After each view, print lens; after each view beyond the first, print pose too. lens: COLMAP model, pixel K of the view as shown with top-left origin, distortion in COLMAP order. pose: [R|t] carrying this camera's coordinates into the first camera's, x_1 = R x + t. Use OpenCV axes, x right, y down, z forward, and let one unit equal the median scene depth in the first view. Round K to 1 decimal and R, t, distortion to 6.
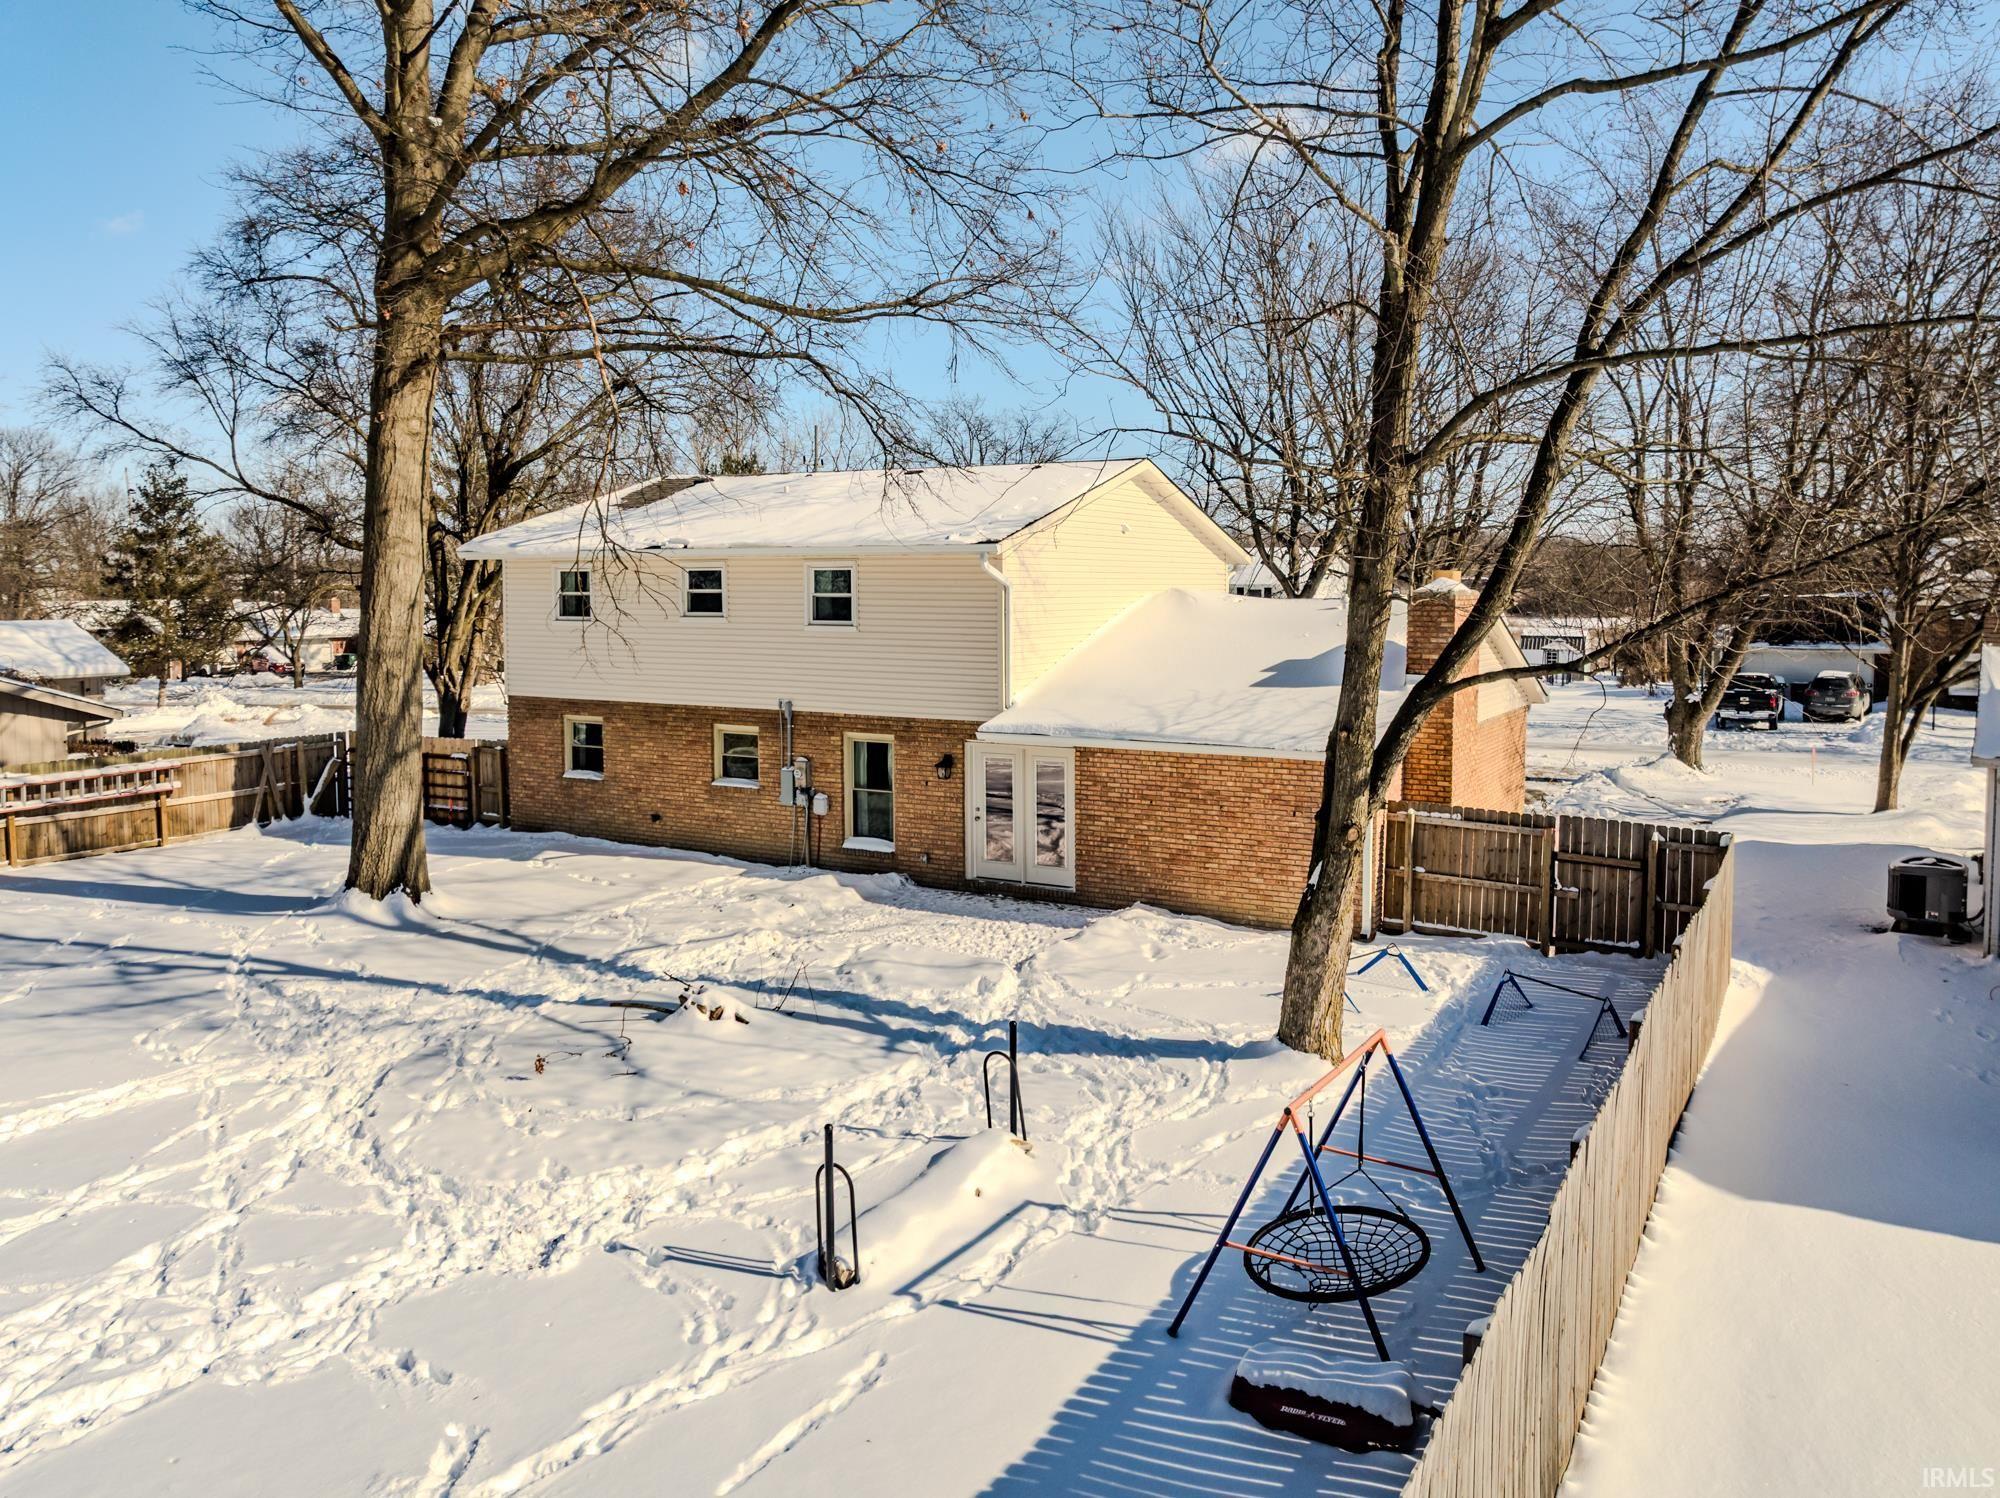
lens RADIAL K [[1462.9, 0, 945.8], [0, 1462.9, 751.2], [0, 0, 1]] dist [-0.039310, -0.007980]
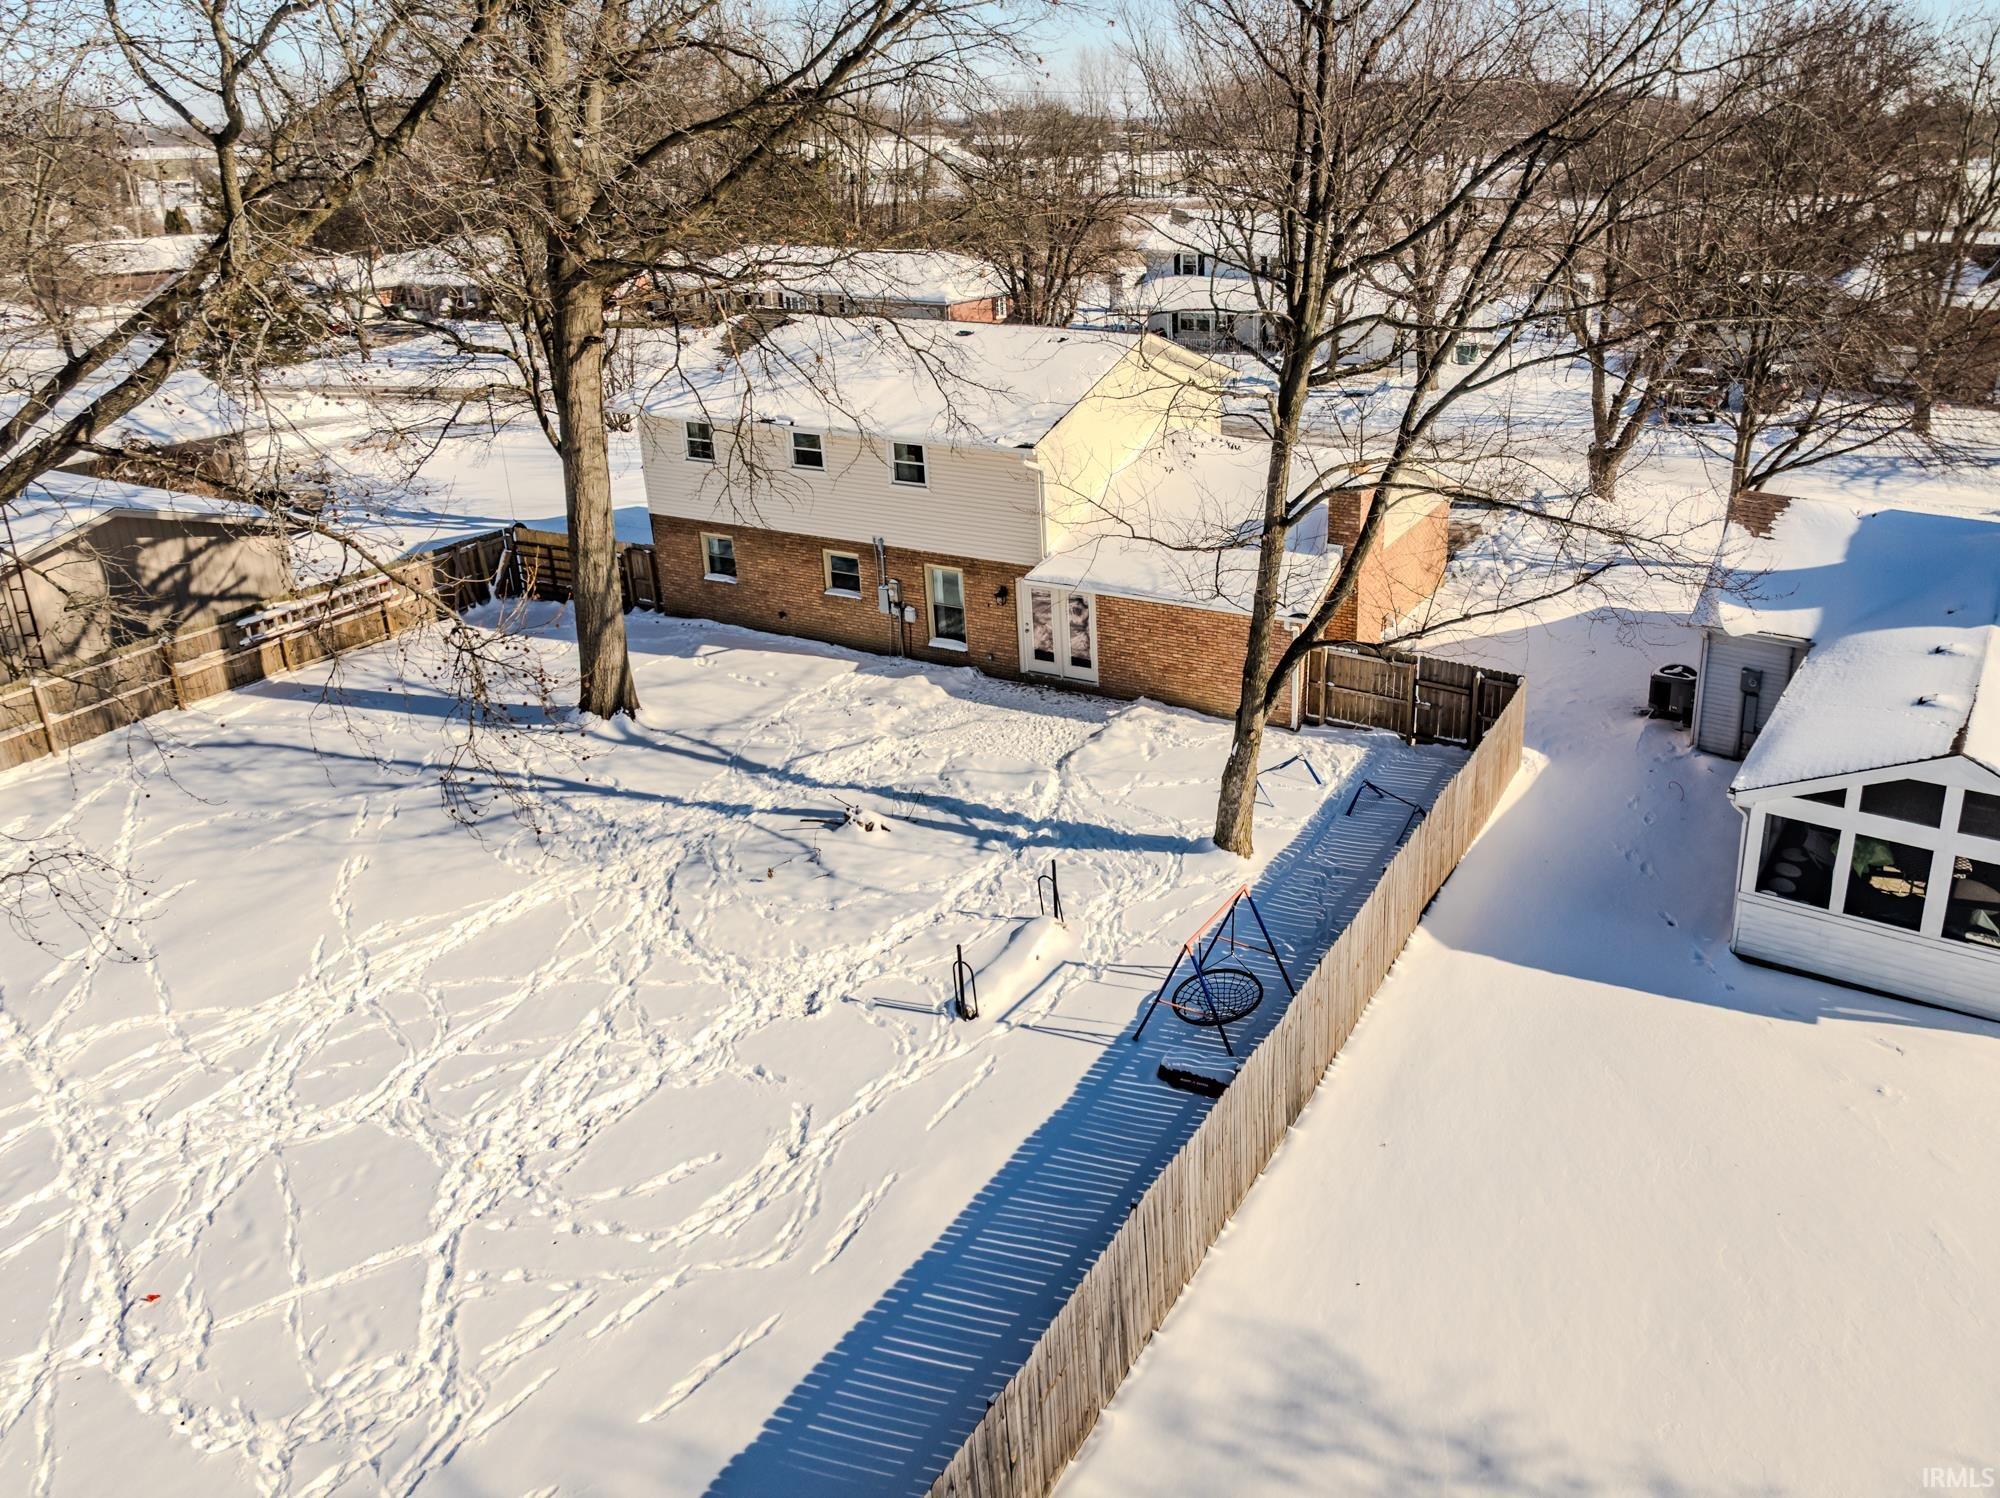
lens RADIAL K [[1600.0, 0, 1000.0], [0, 1600.0, 749.0], [0, 0, 1]] dist [-0.010532, -0.204227]
pose [[0.998720, -0.050093, -0.007007, 0.001602], [0.049716, 0.946686, 0.318299, -0.409242], [-0.009311, -0.318240, 0.947964, -0.574905]]
